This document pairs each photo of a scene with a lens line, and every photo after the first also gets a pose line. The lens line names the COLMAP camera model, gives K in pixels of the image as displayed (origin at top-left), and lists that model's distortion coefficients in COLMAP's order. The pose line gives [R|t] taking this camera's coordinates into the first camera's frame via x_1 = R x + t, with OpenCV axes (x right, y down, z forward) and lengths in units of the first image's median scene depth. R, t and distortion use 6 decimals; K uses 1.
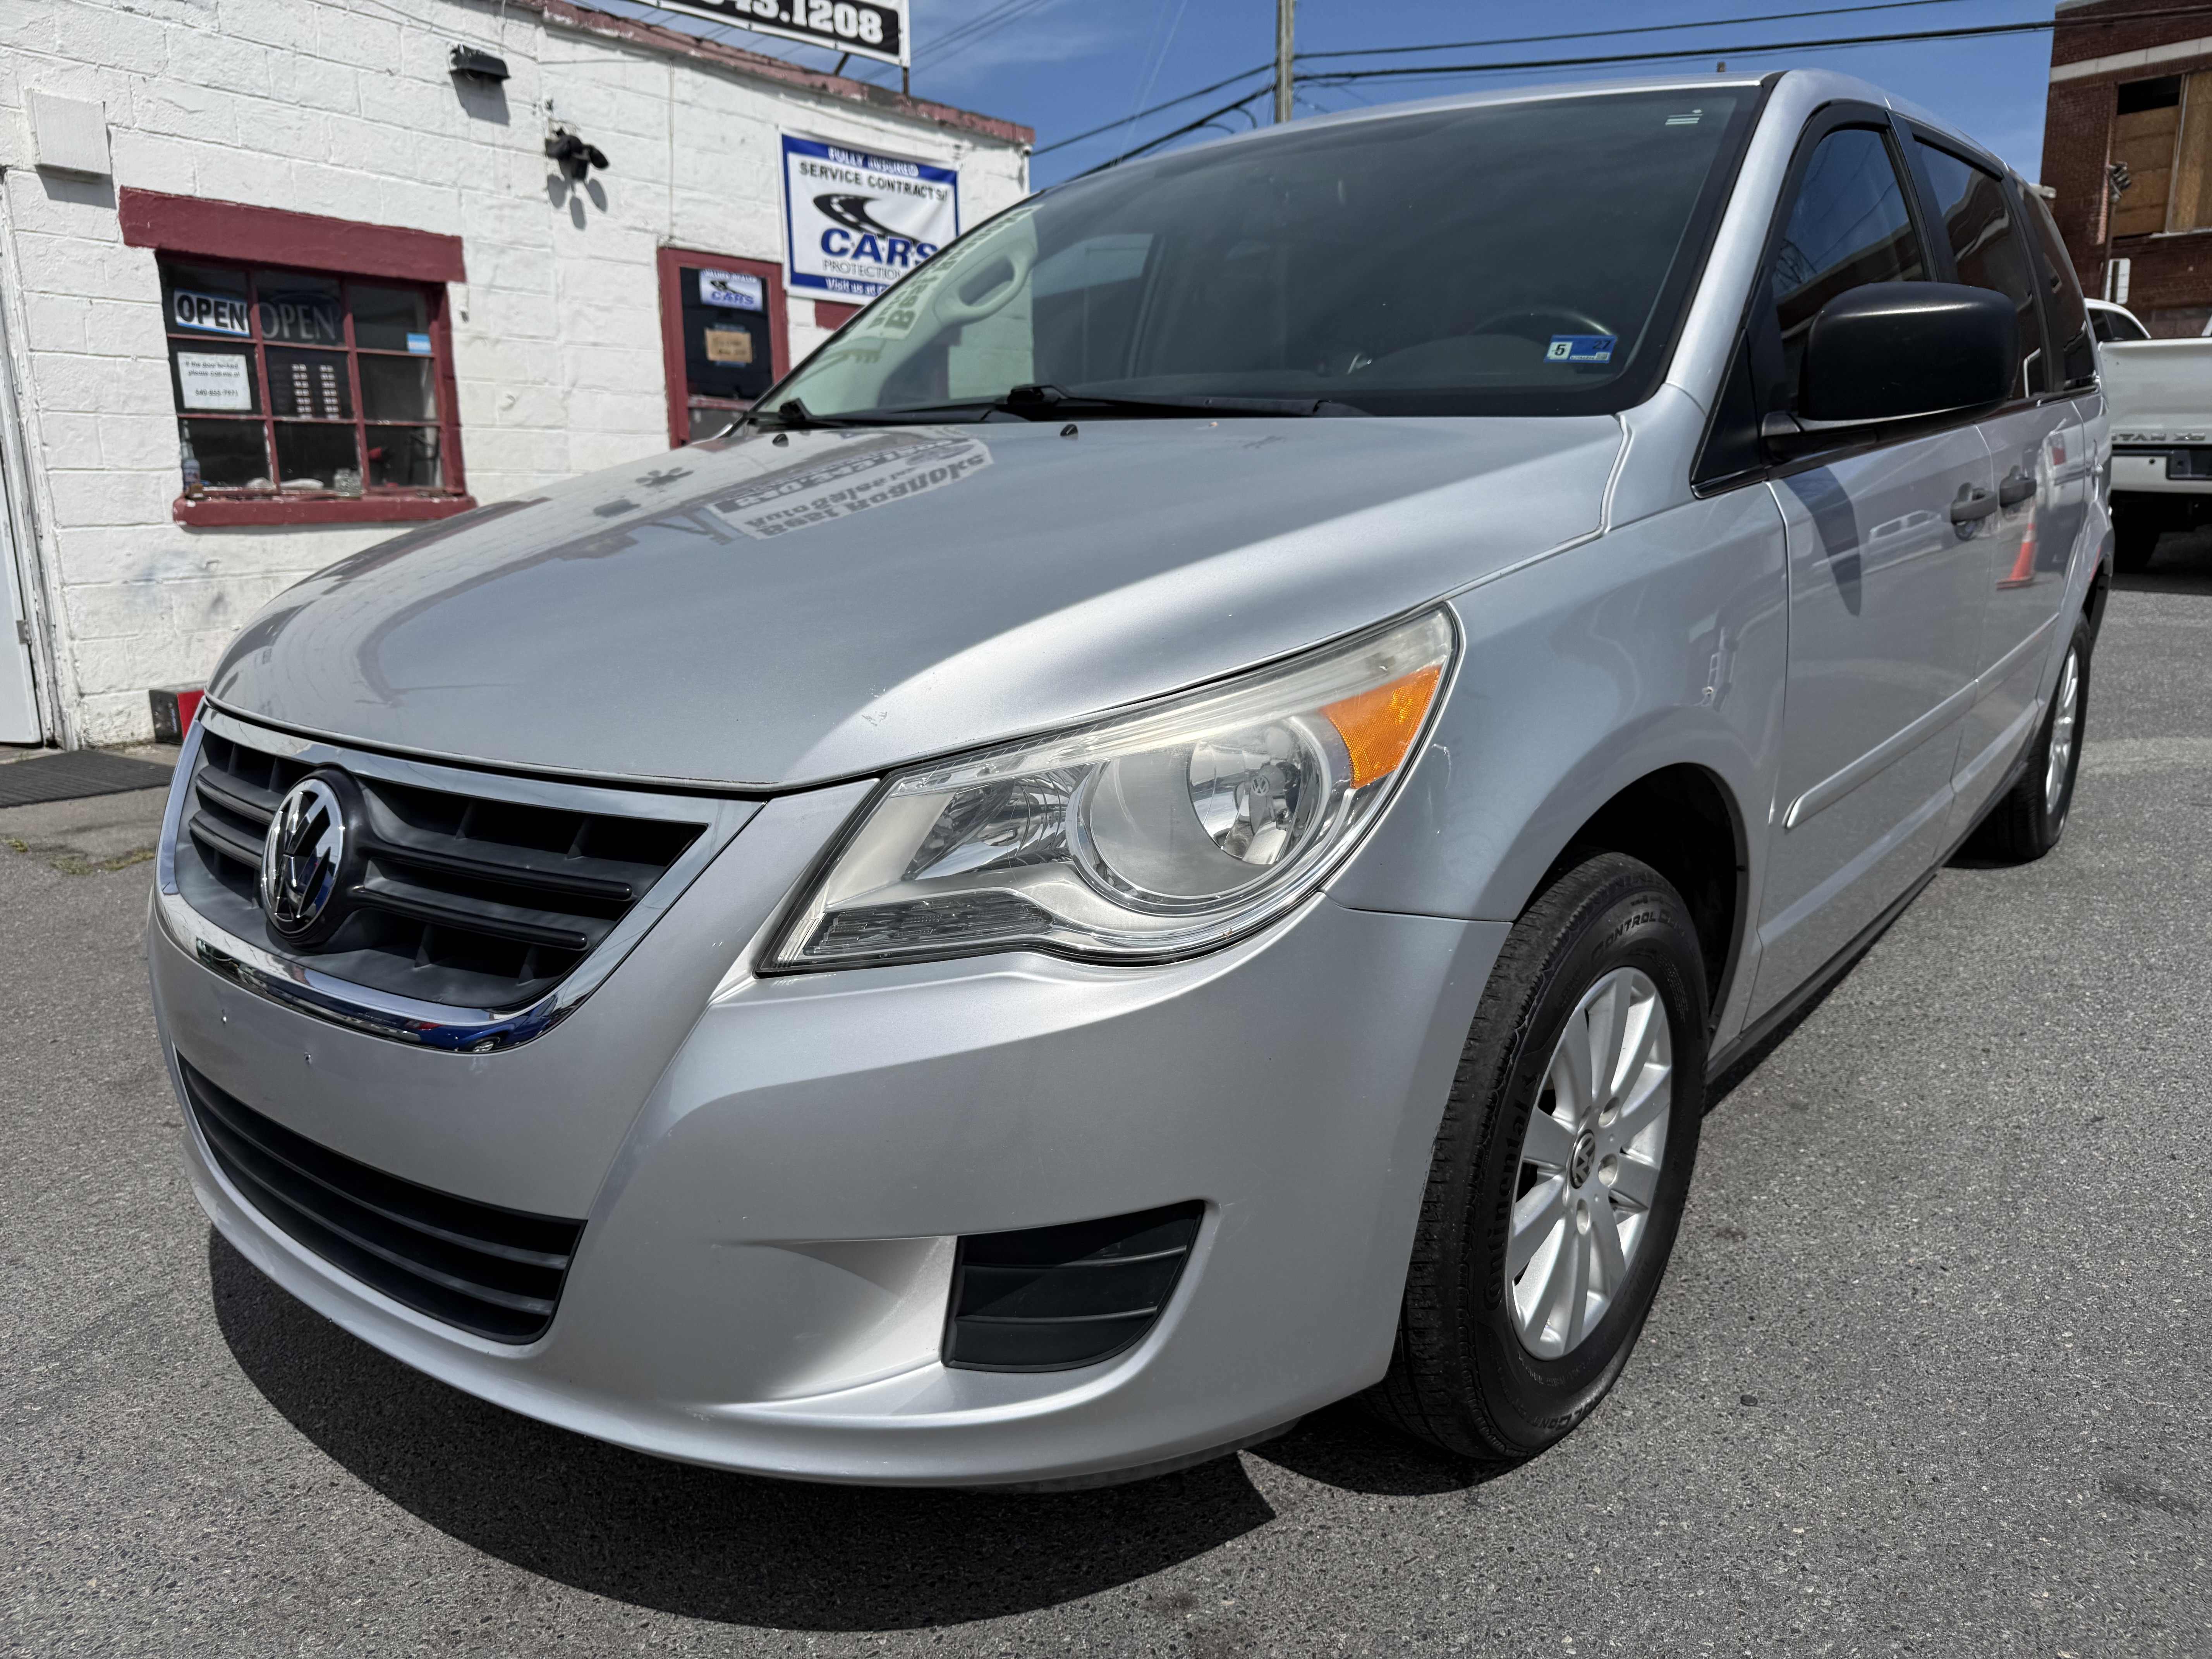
lens RADIAL K [[1546.1, 0, 1112.1], [0, 1546.1, 832.8], [0, 0, 1]] dist [-0.006296, 0.001103]
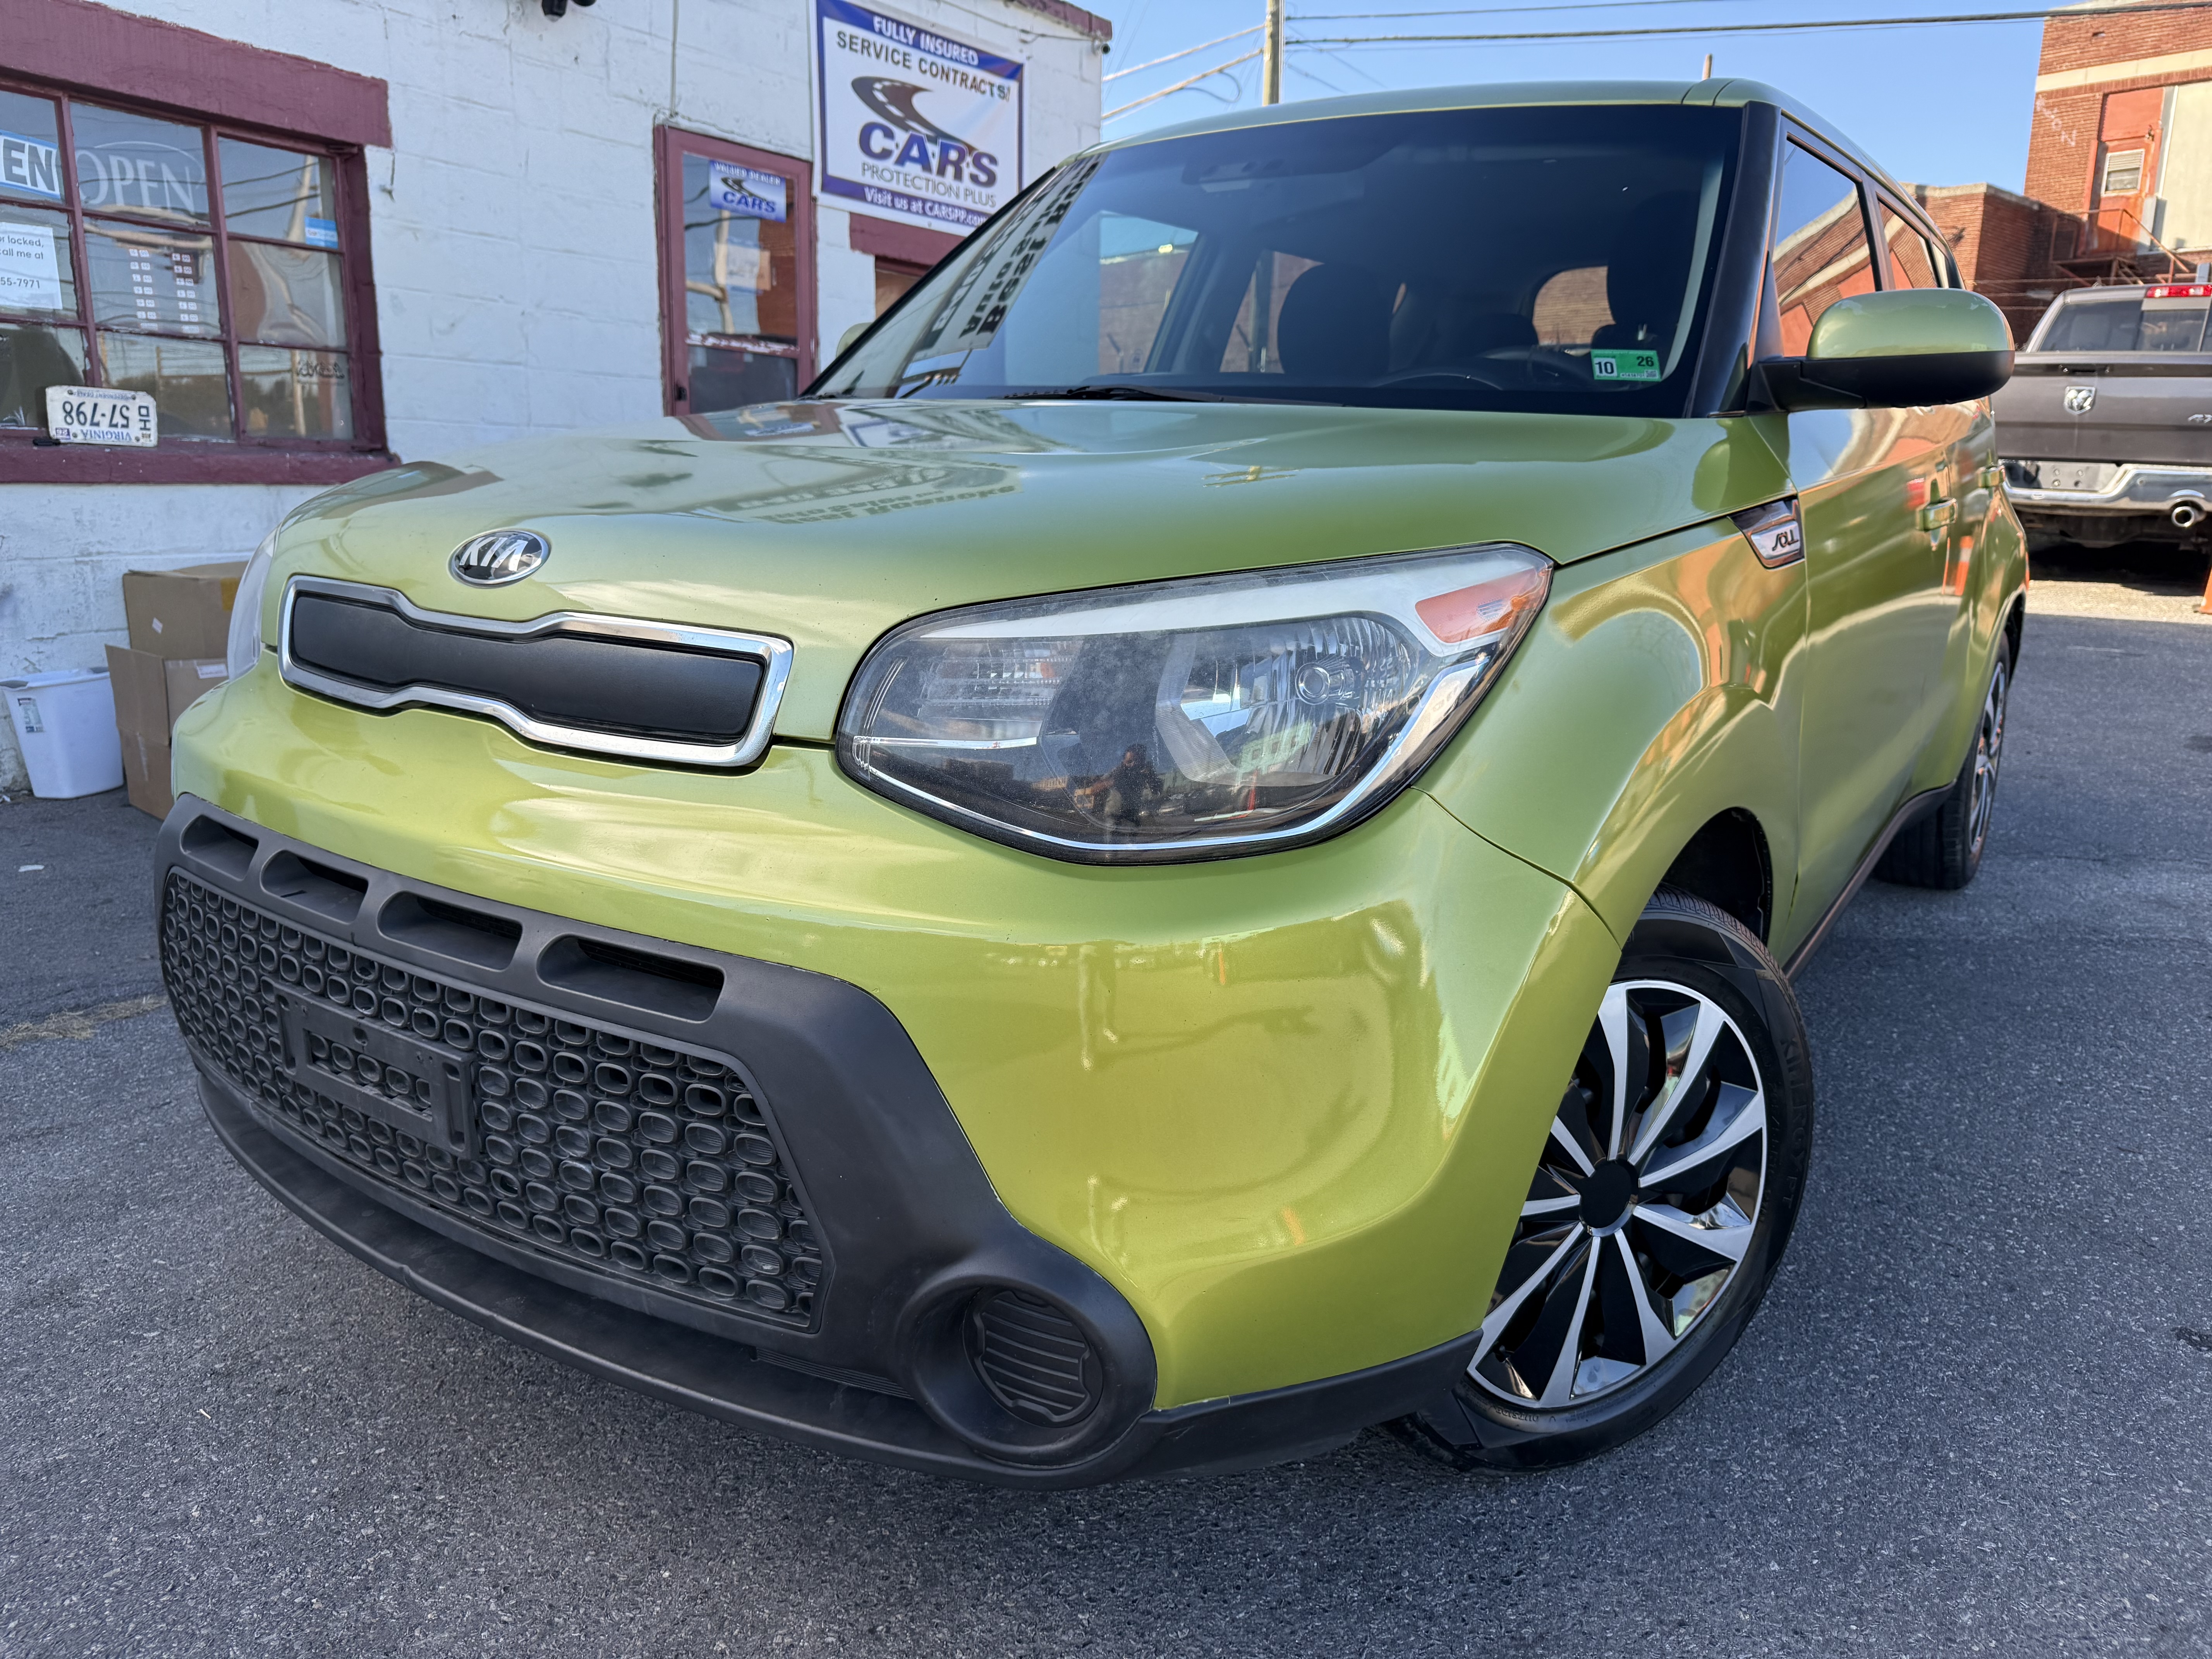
lens RADIAL K [[1542.0, 0, 1101.6], [0, 1542.0, 831.1], [0, 0, 1]] dist [-0.004366, 0.000300]
pose [[0.998221, 0.019958, 0.056187, -0.123440], [-0.020266, 0.999783, 0.004907, -0.053351], [-0.056077, -0.006037, 0.998408, 0.268090]]
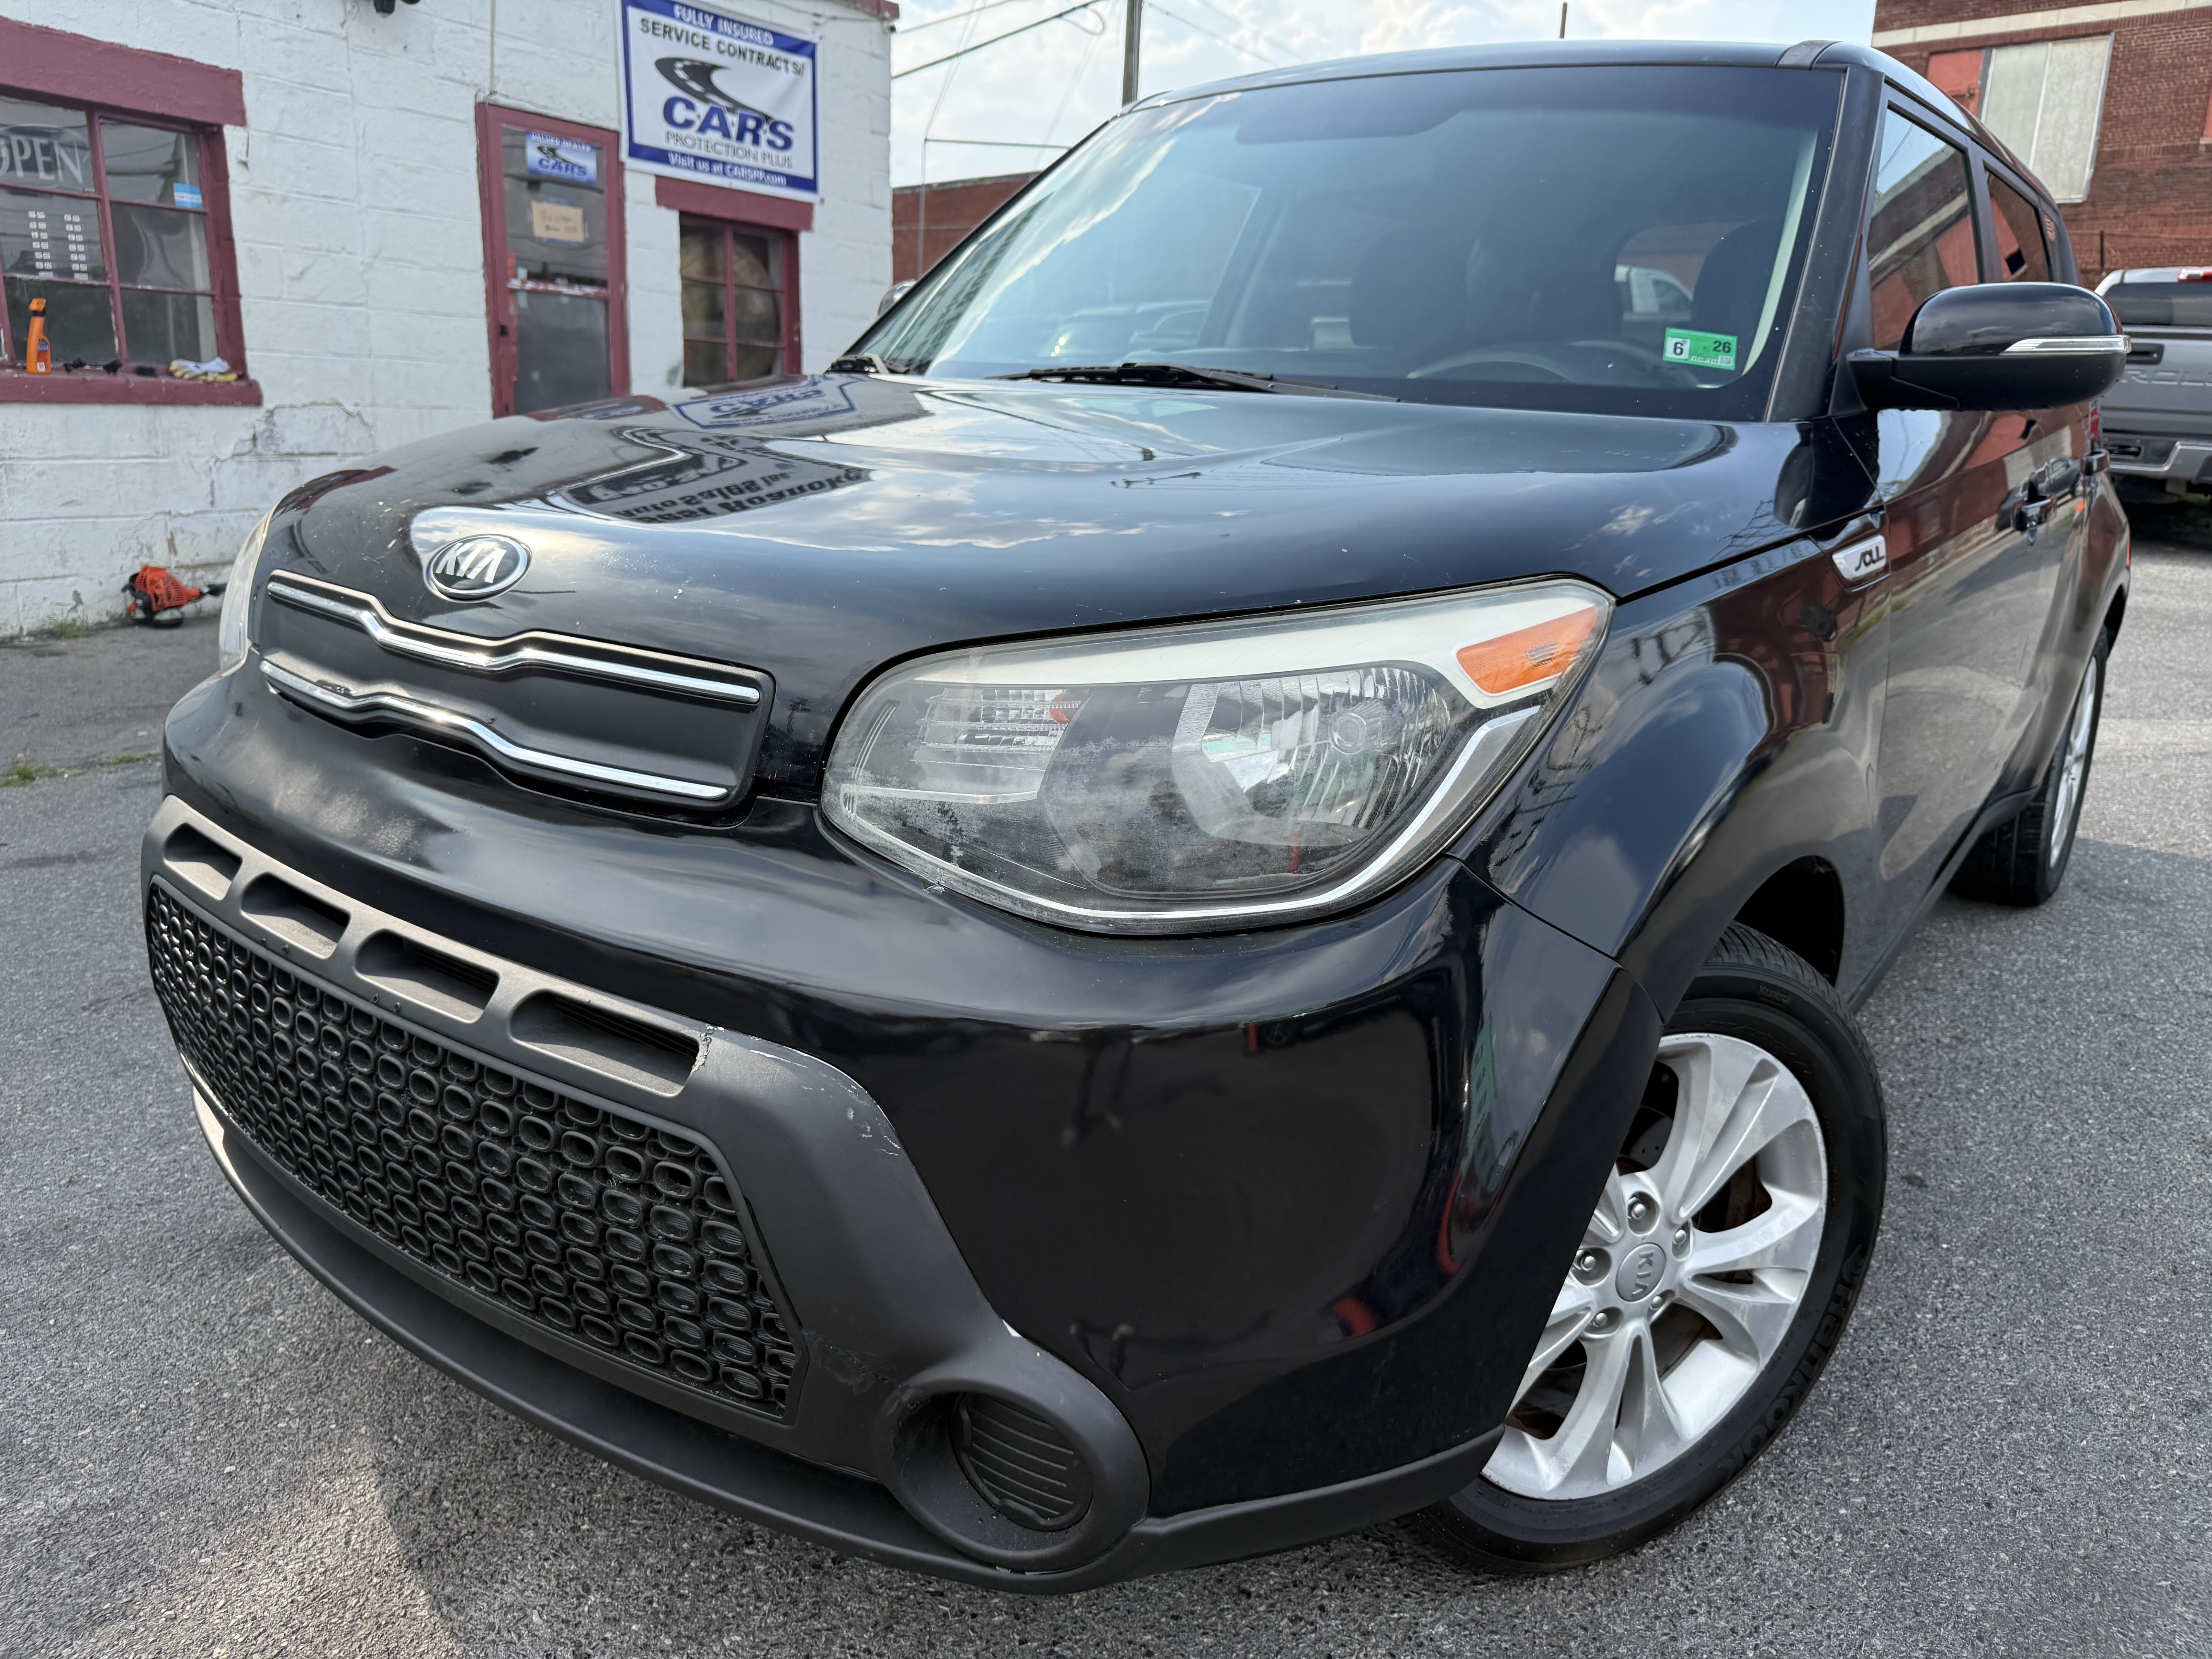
lens RADIAL K [[1556.5, 0, 1119.2], [0, 1556.5, 821.5], [0, 0, 1]] dist [-0.012063, 0.005204]
pose [[0.992082, 0.016343, 0.124525, -0.037806], [-0.021680, 0.998898, 0.041630, -0.017505], [-0.123708, -0.044000, 0.991343, 0.069553]]
